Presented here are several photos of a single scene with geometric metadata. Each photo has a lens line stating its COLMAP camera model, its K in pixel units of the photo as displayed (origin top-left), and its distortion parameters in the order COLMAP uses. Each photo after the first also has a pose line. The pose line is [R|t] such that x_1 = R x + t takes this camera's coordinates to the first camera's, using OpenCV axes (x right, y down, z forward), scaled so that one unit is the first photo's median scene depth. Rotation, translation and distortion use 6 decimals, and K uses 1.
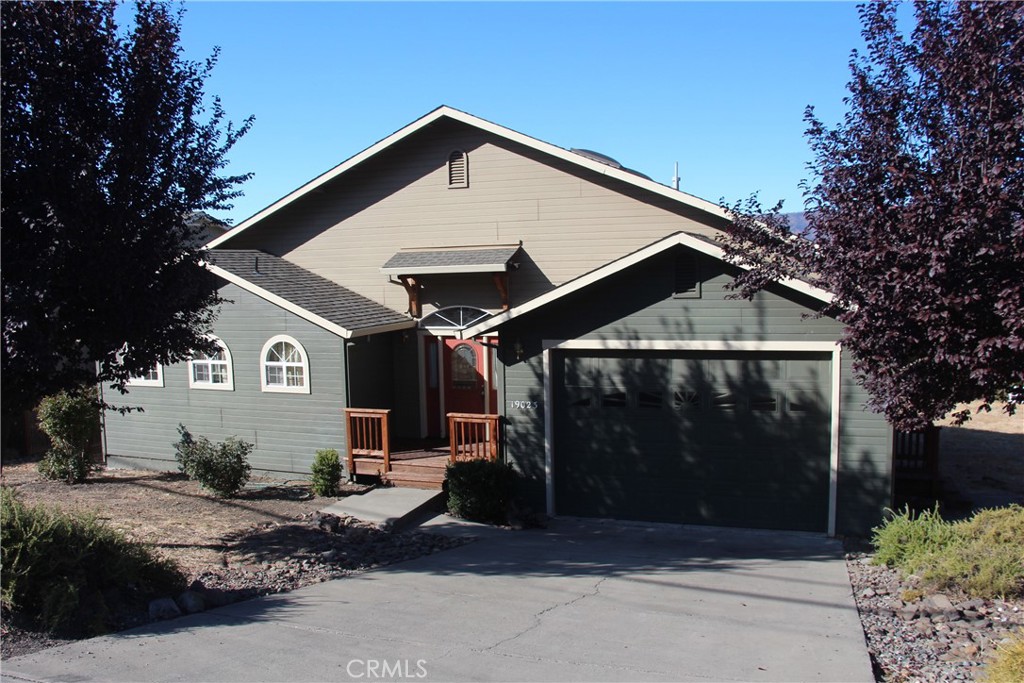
lens RADIAL K [[857.2, 0, 512.0], [0, 857.2, 341.5], [0, 0, 1]] dist [-0.168875, -0.000649]
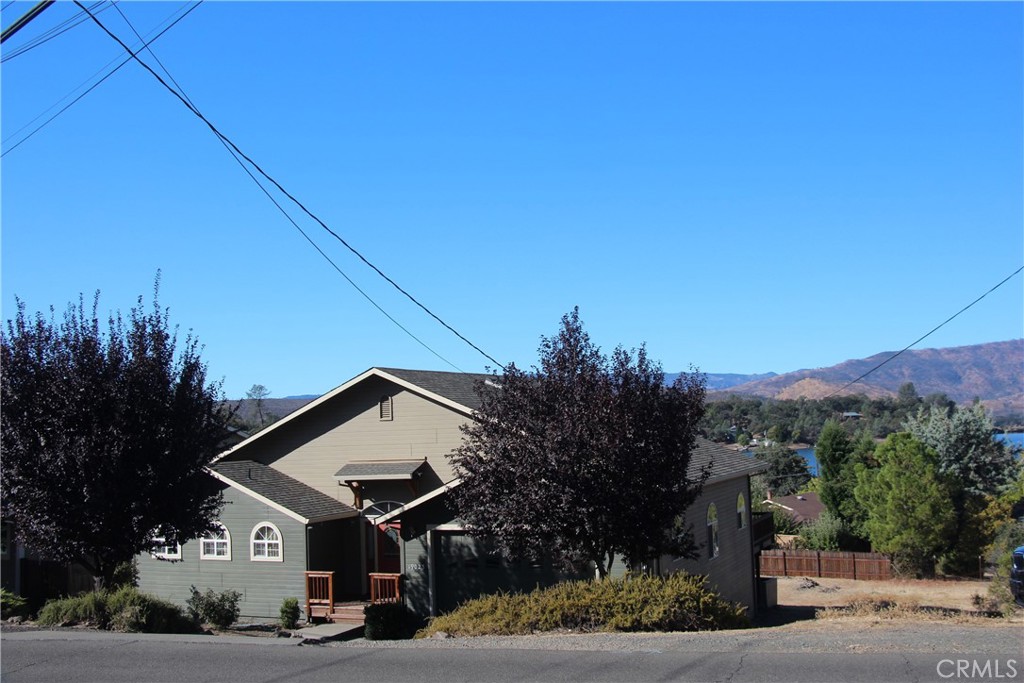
lens RADIAL K [[1142.9, 0, 512.0], [0, 1142.9, 341.5], [0, 0, 1]] dist [-0.005459, 0.010160]
pose [[0.996085, -0.019652, -0.086183, 0.347128], [0.005592, 0.987030, -0.160438, 0.004252], [0.088219, 0.159328, 0.983276, -1.008861]]
